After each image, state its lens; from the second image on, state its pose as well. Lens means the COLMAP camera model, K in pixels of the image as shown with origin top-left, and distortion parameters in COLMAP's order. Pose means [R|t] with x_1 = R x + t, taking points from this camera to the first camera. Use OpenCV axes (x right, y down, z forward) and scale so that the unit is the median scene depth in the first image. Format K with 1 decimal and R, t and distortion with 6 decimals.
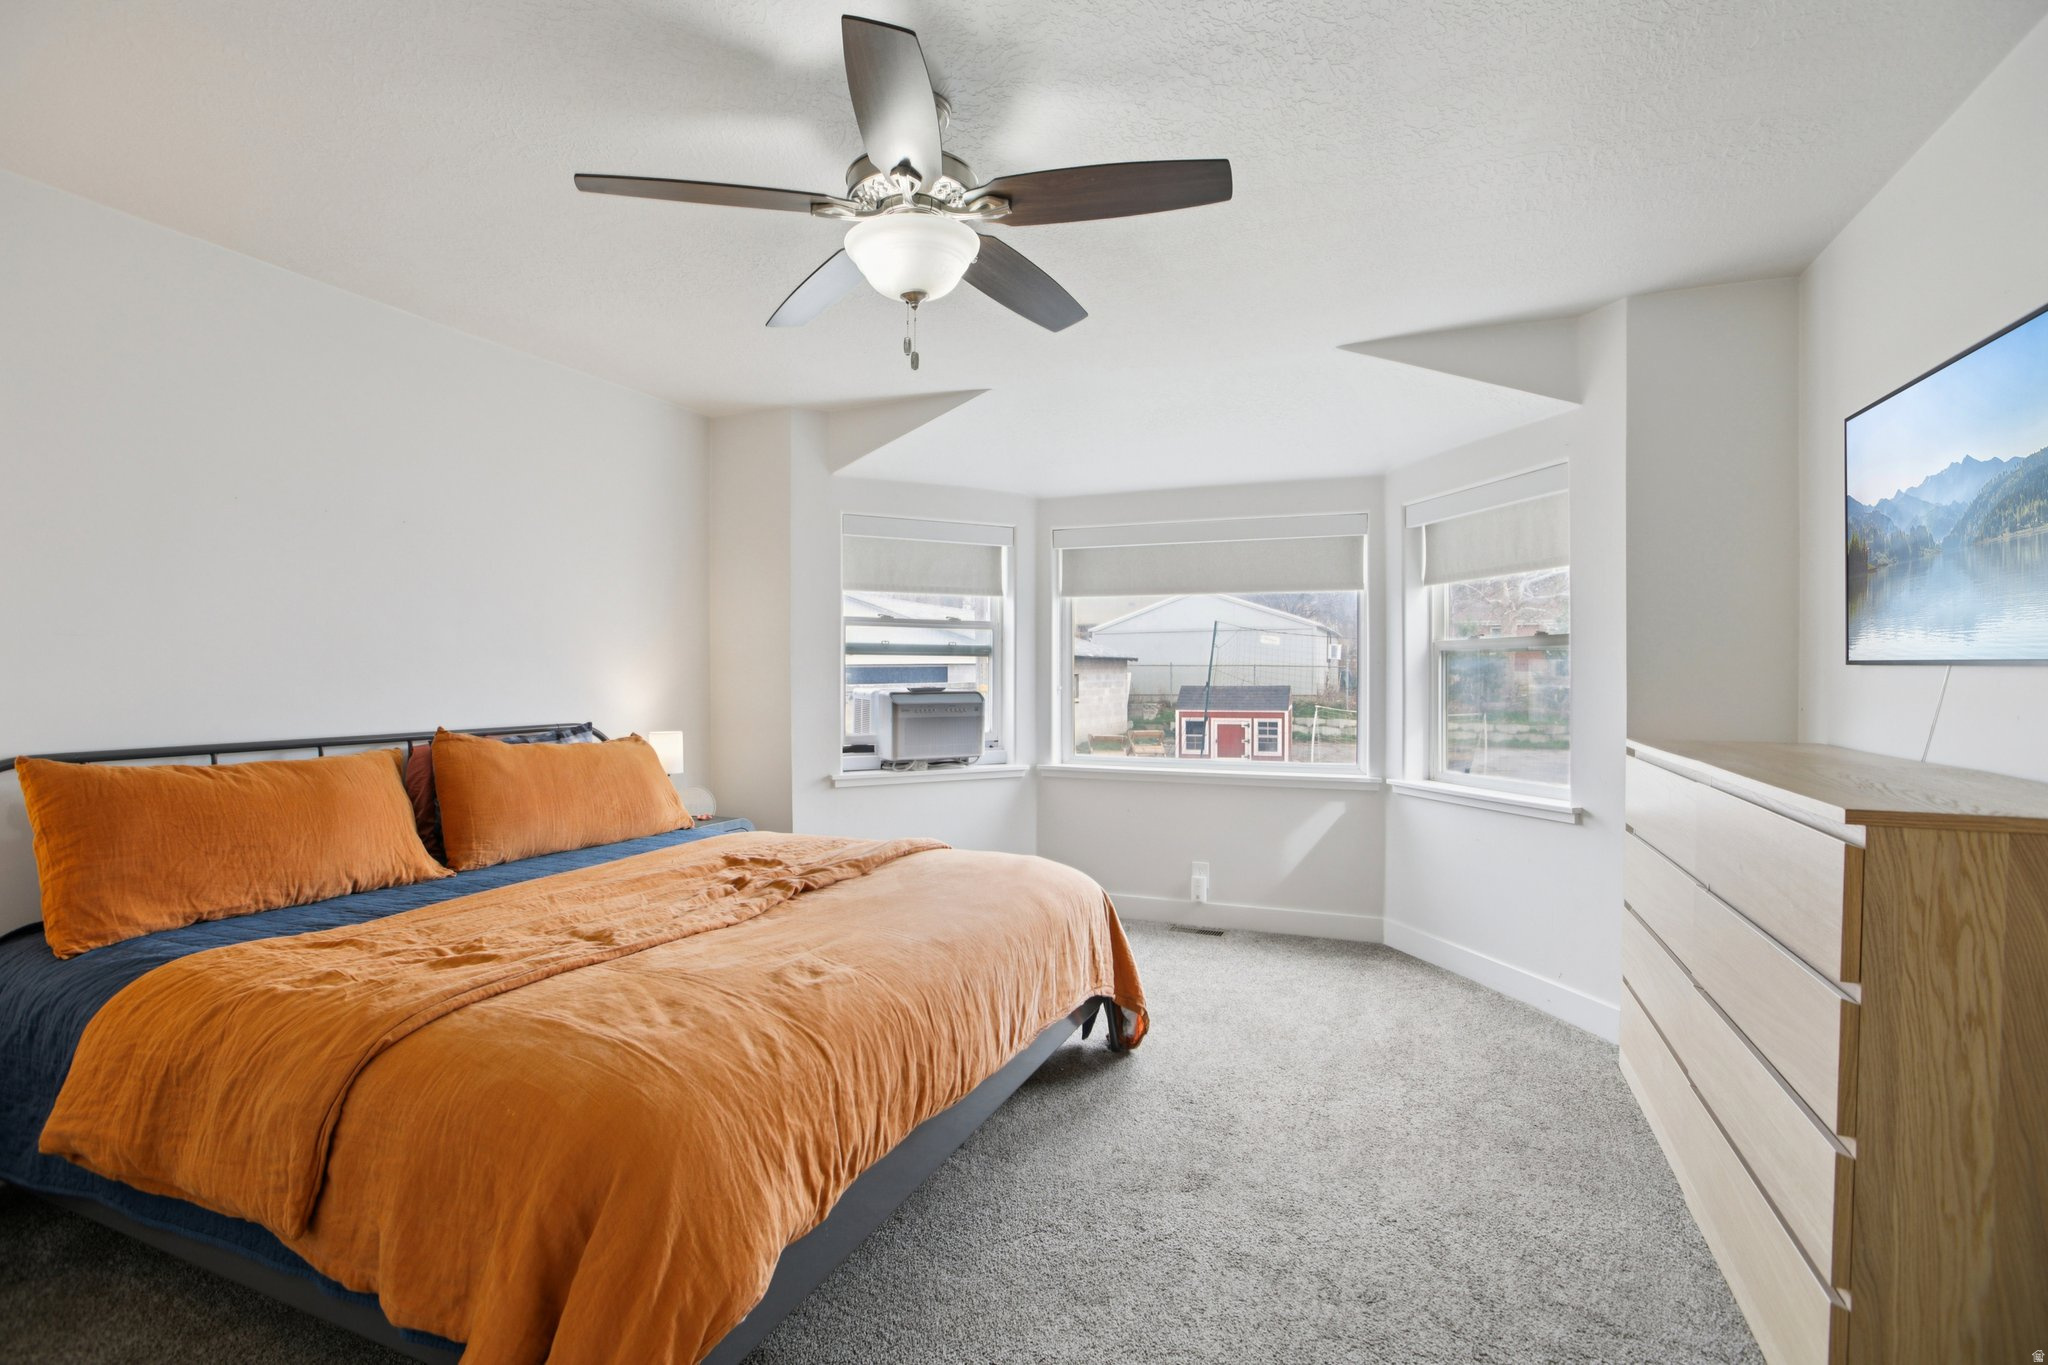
lens RADIAL K [[960.5, 0, 1018.6], [0, 960.5, 675.8], [0, 0, 1]] dist [-0.055275, 0.019094]
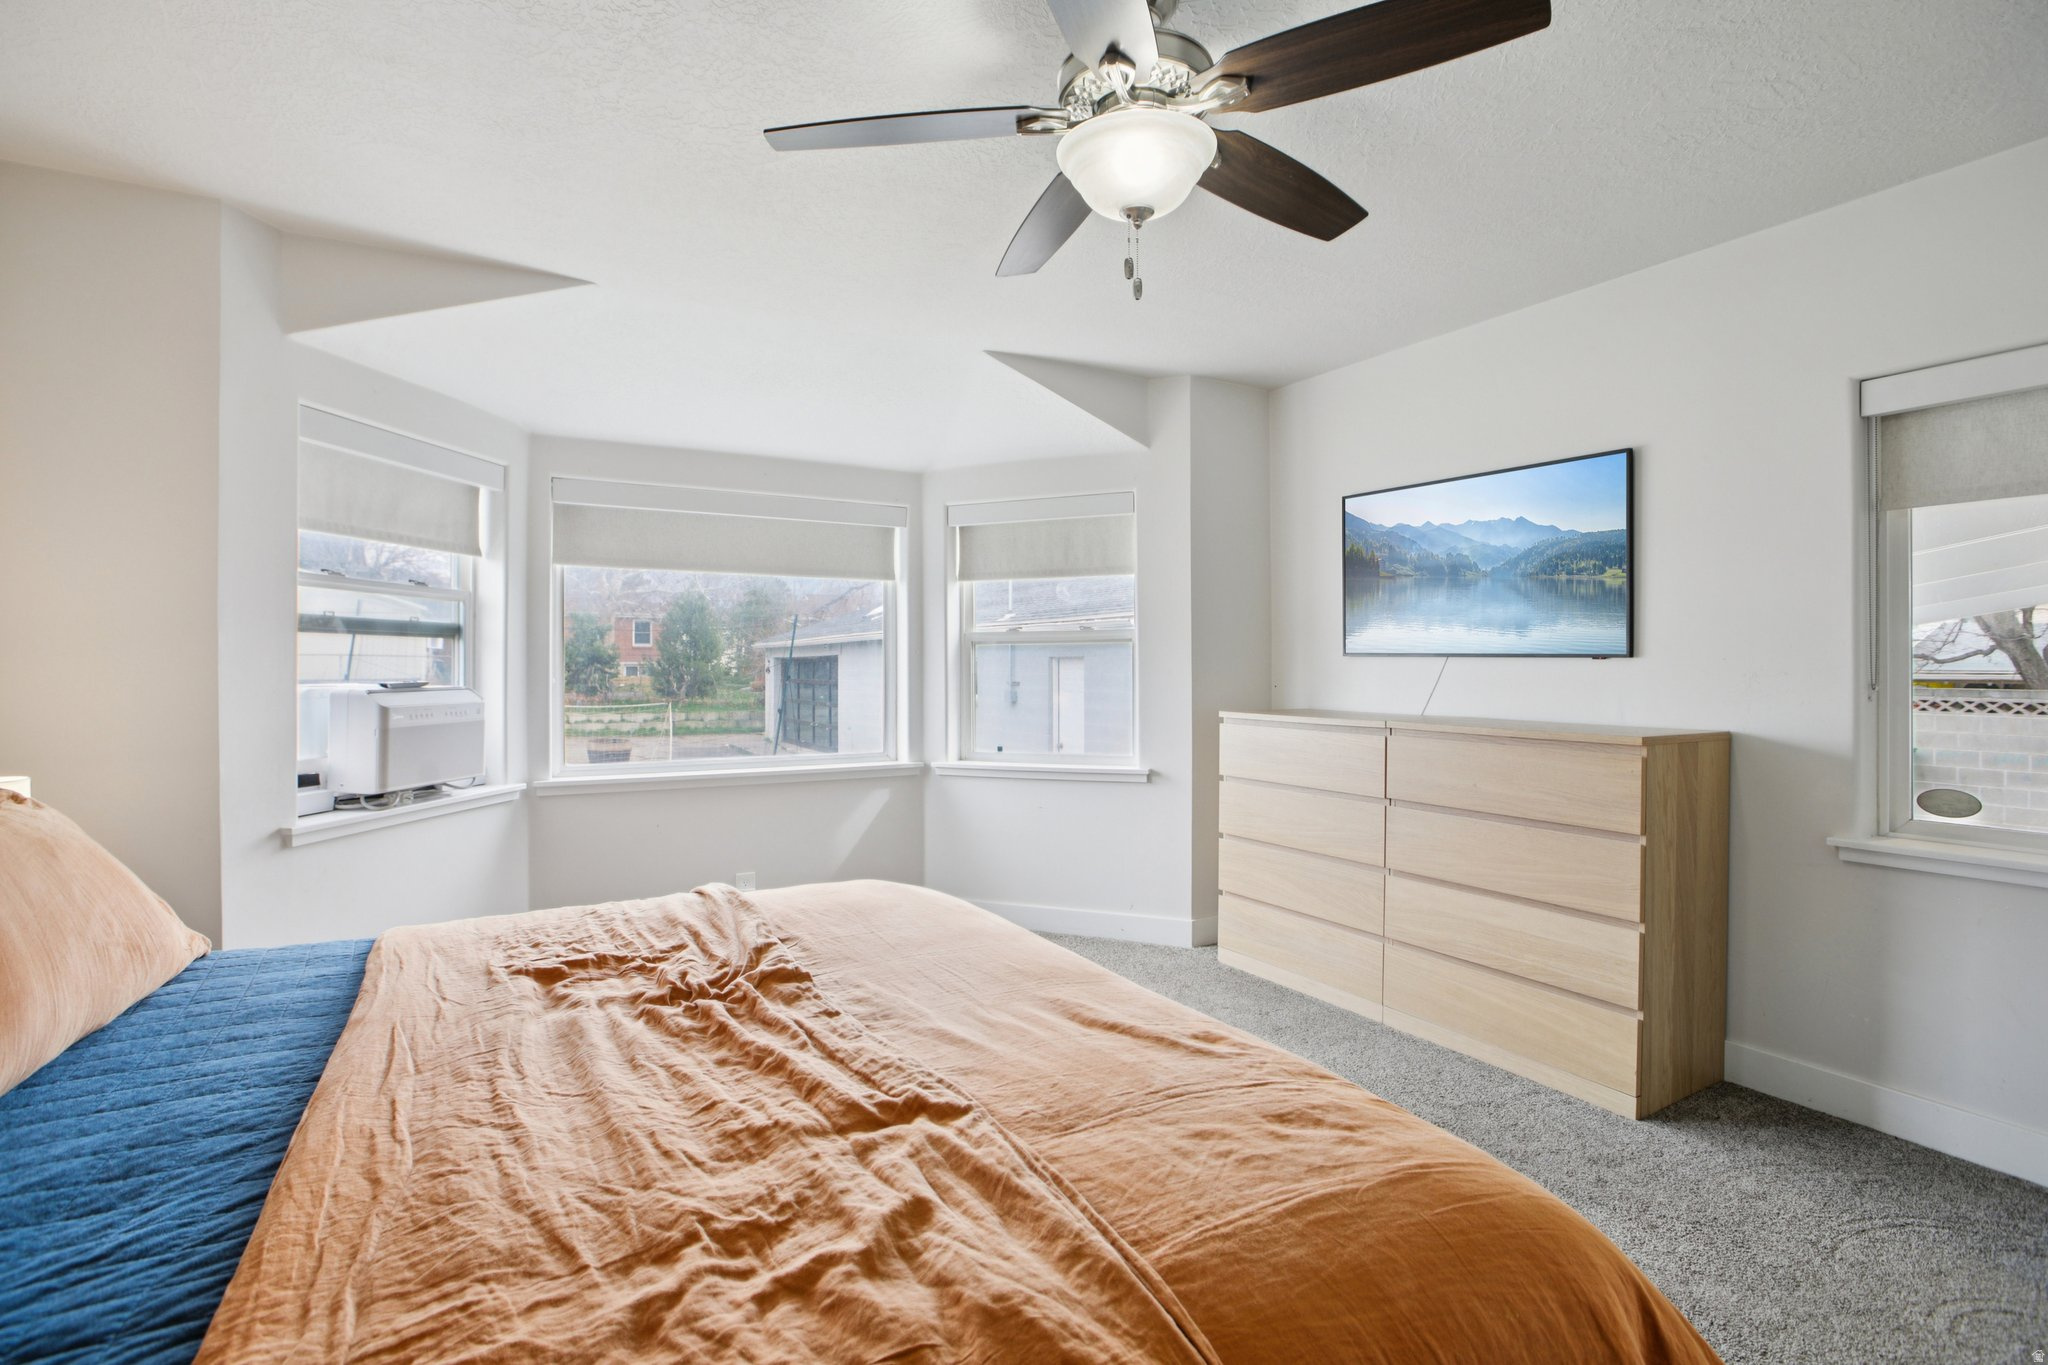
lens RADIAL K [[960.5, 0, 1018.6], [0, 960.5, 675.8], [0, 0, 1]] dist [-0.055275, 0.019094]
pose [[0.600508, -0.008687, 0.799571, -0.393118], [0.000697, 0.999946, 0.010340, 0.000539], [-0.799618, -0.005652, 0.600482, 0.270538]]
